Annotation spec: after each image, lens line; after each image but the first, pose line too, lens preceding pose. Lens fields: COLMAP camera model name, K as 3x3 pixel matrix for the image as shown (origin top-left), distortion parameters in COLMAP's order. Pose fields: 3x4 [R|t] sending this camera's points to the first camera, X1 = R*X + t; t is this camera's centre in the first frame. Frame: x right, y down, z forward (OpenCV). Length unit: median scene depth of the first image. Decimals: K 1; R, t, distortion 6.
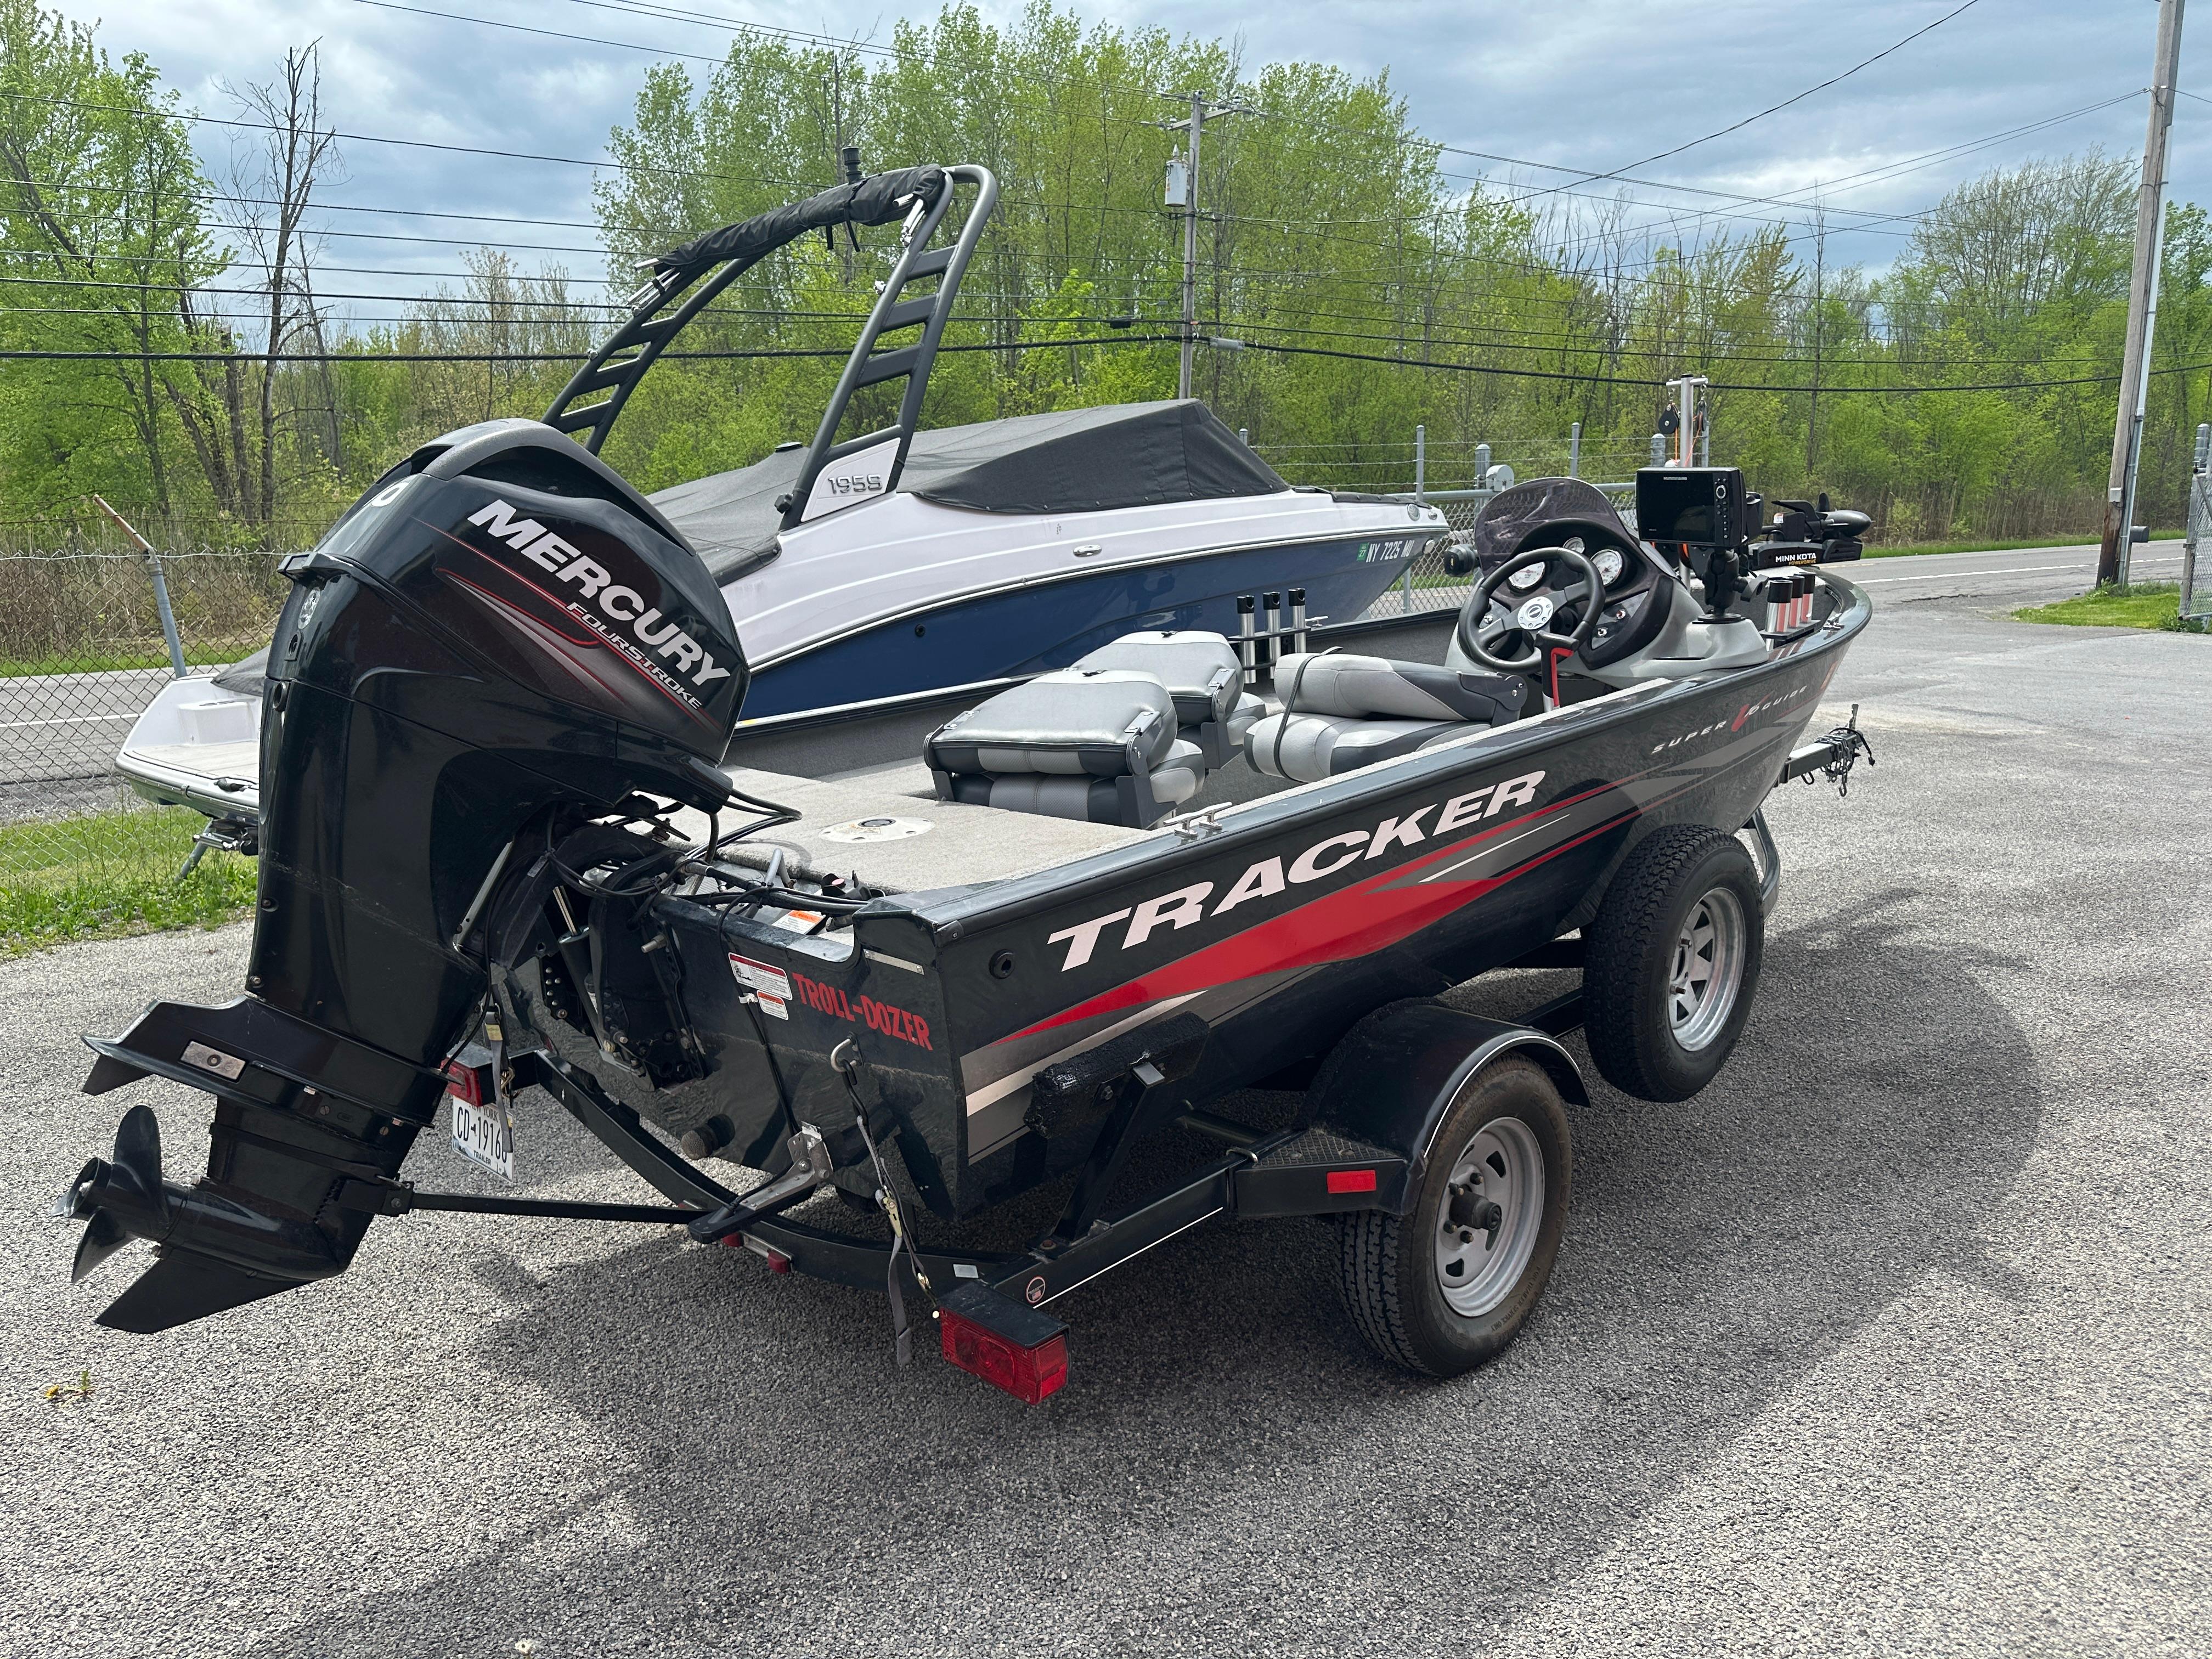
lens RADIAL K [[2012.9, 0, 1021.7], [0, 2012.9, 931.8], [0, 0, 1]] dist [-0.000683, 0.081215]
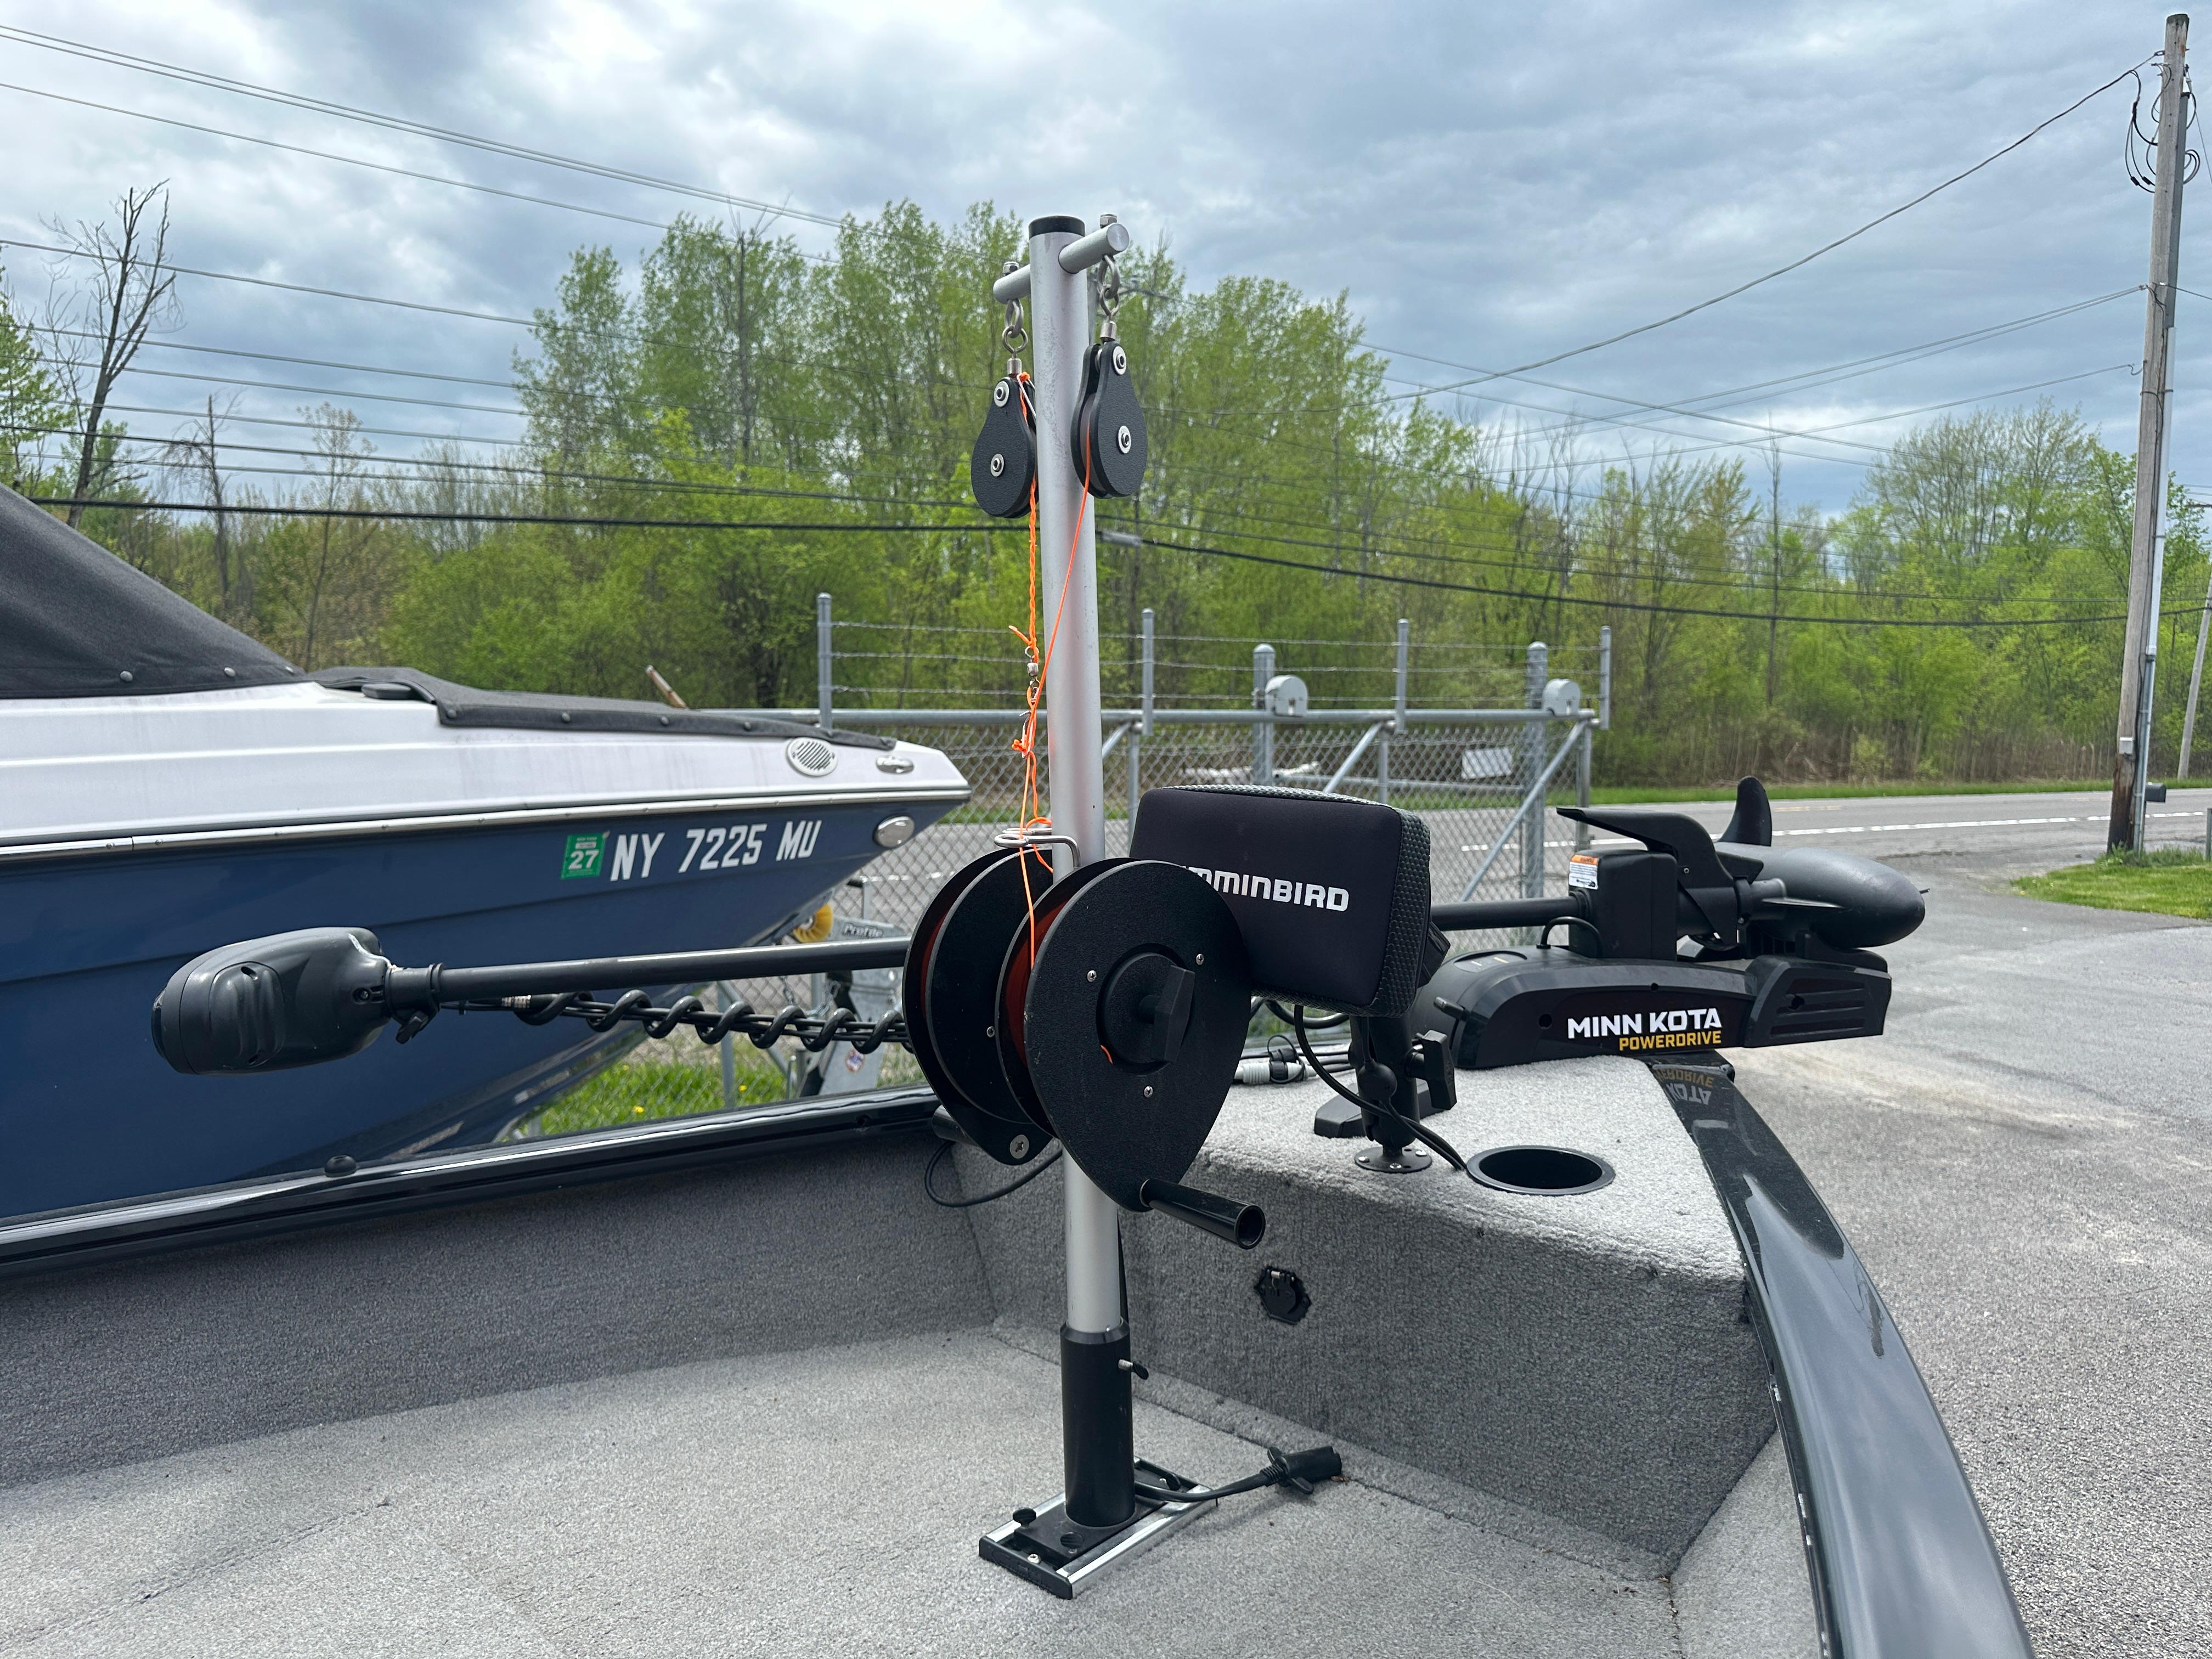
lens RADIAL K [[1733.9, 0, 1157.2], [0, 1733.9, 852.1], [0, 0, 1]] dist [0.054929, -0.004608]
pose [[0.999000, 0.034898, 0.027935, 0.080704], [-0.031142, 0.991651, -0.125138, -0.045681], [-0.032069, 0.124142, 0.991746, 0.199277]]
